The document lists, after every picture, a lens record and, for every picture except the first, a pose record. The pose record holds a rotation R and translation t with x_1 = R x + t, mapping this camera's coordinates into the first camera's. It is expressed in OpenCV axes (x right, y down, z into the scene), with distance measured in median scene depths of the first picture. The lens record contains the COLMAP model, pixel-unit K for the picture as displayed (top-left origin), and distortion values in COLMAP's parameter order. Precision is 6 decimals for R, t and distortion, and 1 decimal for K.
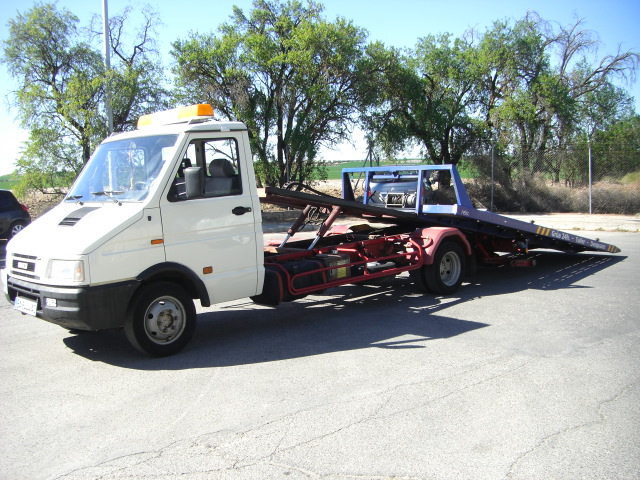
lens RADIAL K [[724.2, 0, 299.4], [0, 724.2, 263.6], [0, 0, 1]] dist [-0.196205, 0.184808]
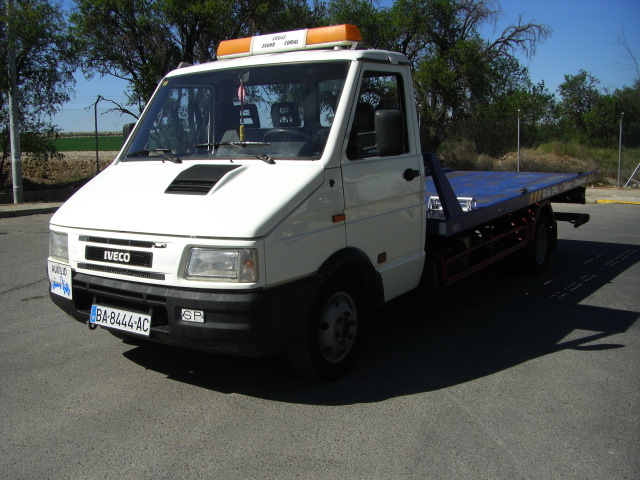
lens RADIAL K [[724.2, 0, 299.4], [0, 724.2, 263.6], [0, 0, 1]] dist [-0.196205, 0.184808]
pose [[0.971724, -0.020140, 0.235258, -0.379180], [0.010671, 0.999083, 0.041456, -0.015458], [-0.235878, -0.037773, 0.971048, 0.333860]]
